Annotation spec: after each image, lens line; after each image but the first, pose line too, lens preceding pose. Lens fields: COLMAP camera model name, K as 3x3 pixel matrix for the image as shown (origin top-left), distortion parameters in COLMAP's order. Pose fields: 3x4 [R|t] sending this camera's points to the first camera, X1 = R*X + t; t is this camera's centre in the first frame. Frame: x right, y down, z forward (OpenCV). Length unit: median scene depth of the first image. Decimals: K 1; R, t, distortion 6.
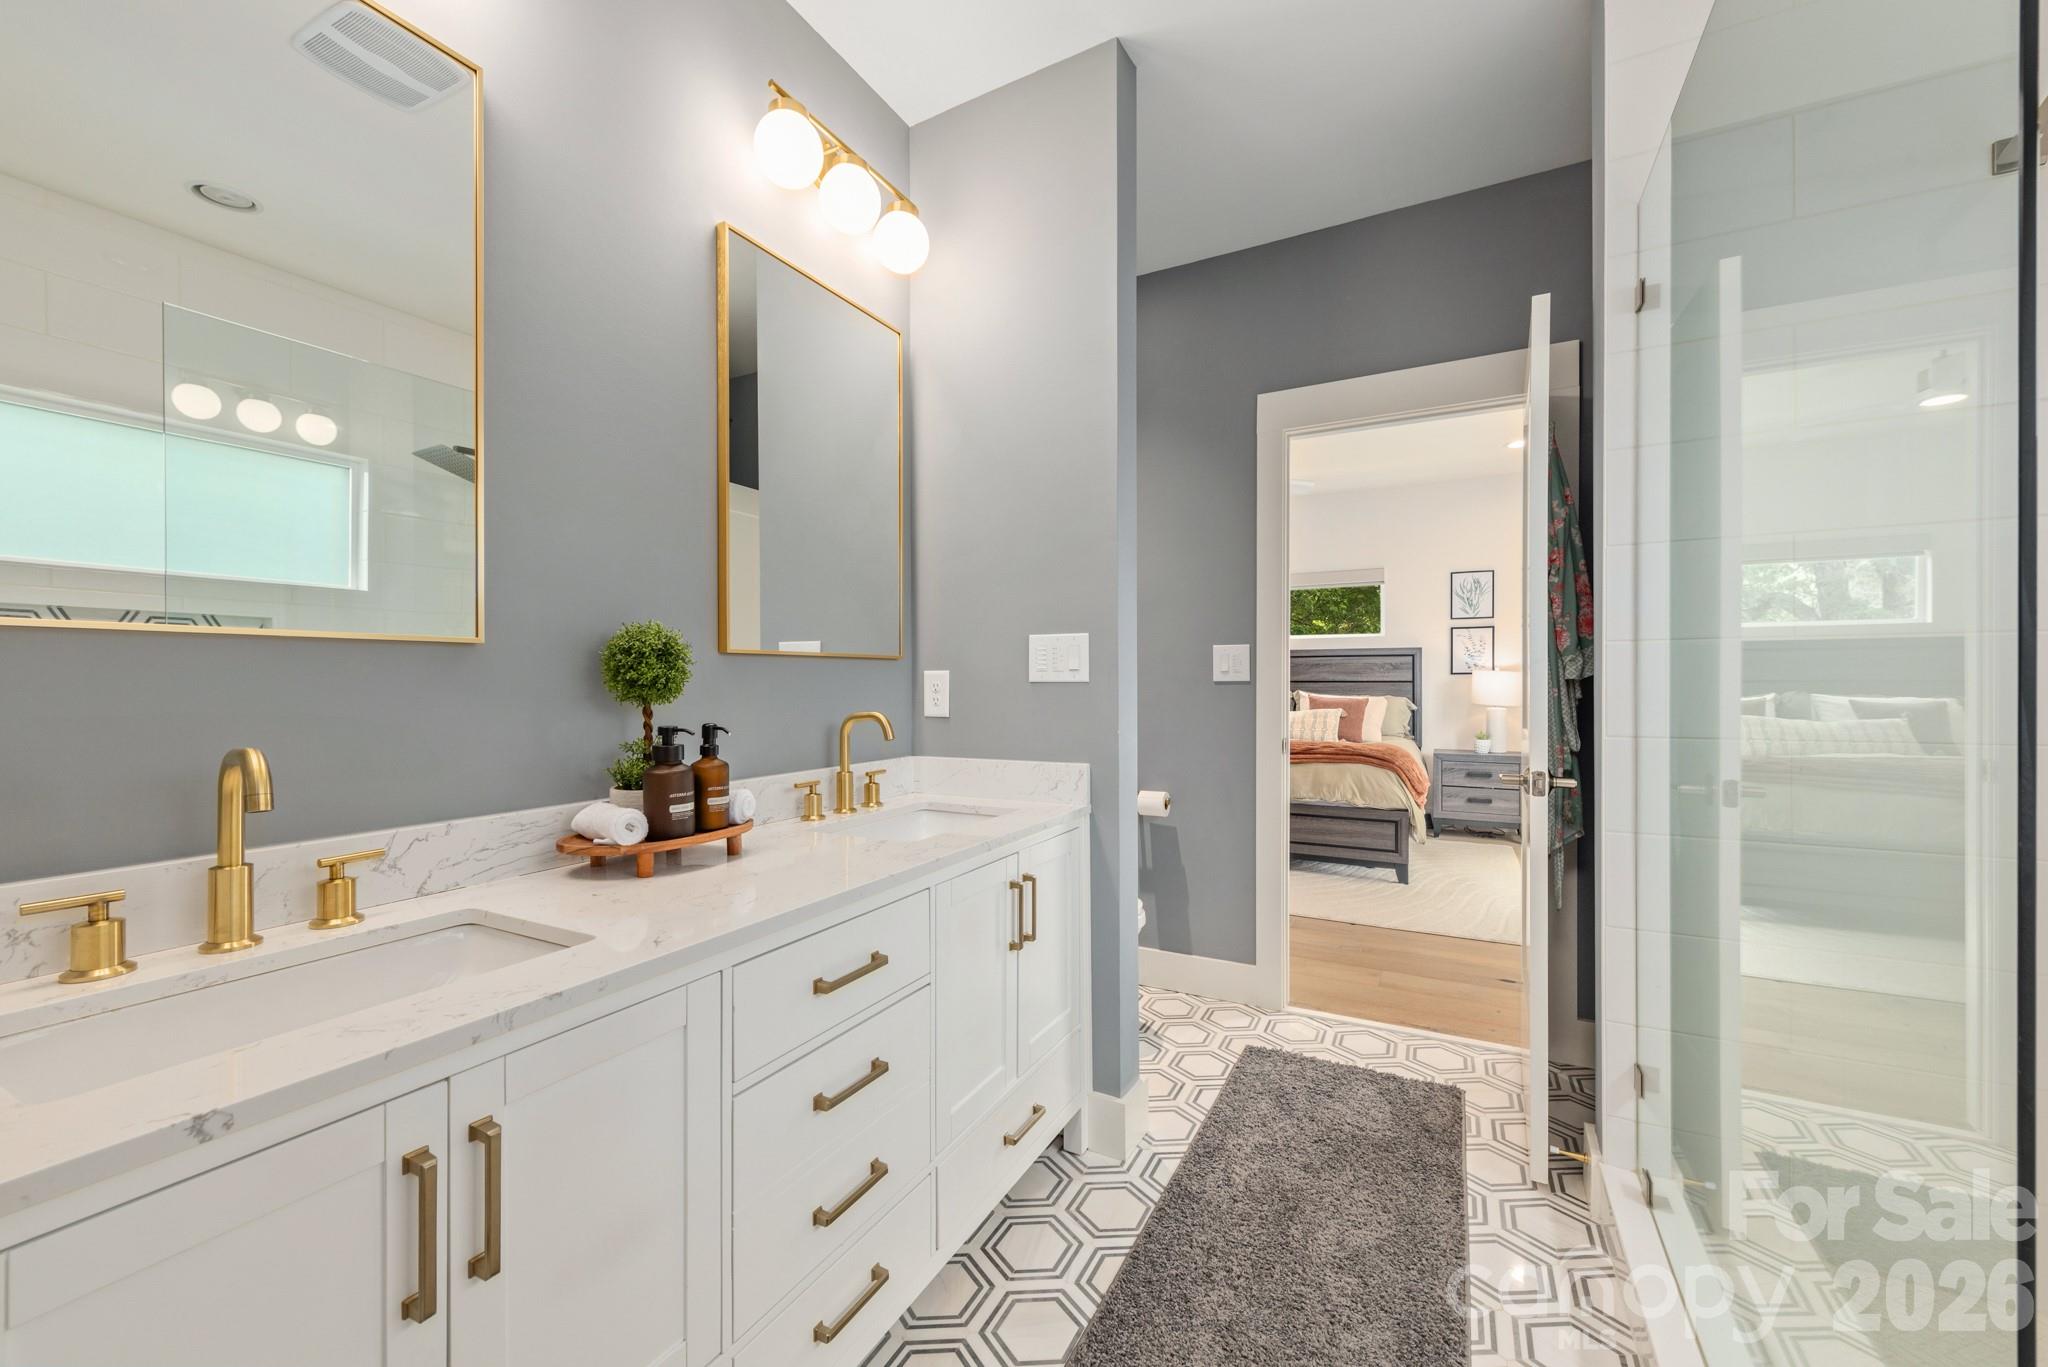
lens RADIAL K [[779.7, 0, 1011.1], [0, 779.7, 676.5], [0, 0, 1]] dist [0.006816, -0.000180]
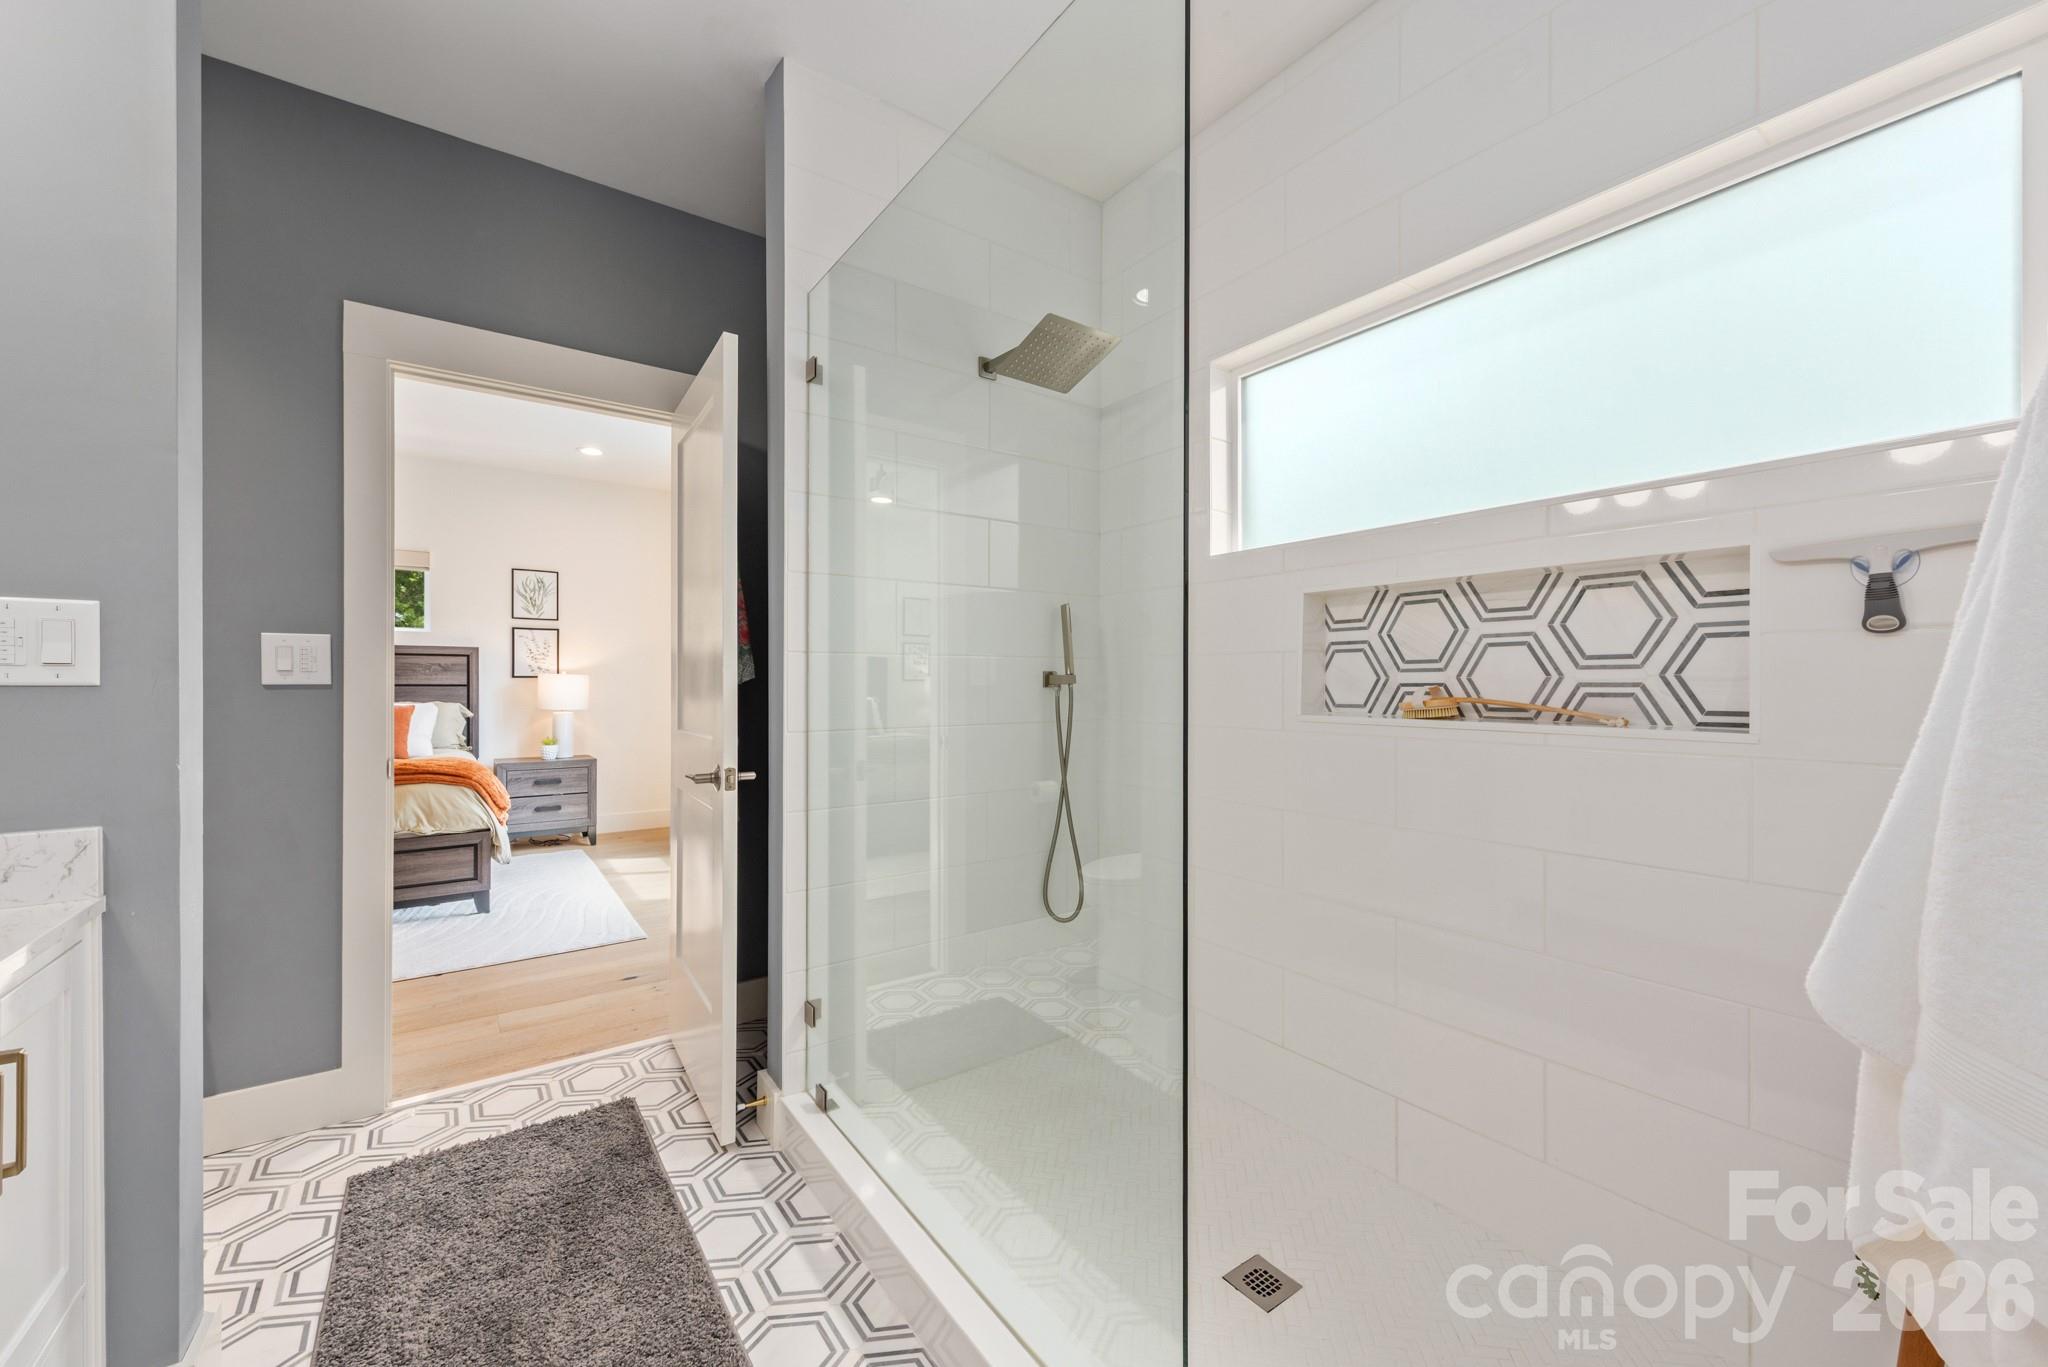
lens RADIAL K [[801.6, 0, 1033.9], [0, 801.6, 677.7], [0, 0, 1]] dist [0.006502, -0.000639]
pose [[0.444246, 0.009067, 0.895859, -0.101042], [-0.006446, 0.999955, -0.006924, 0.000181], [-0.895881, -0.002698, 0.444285, 0.084124]]
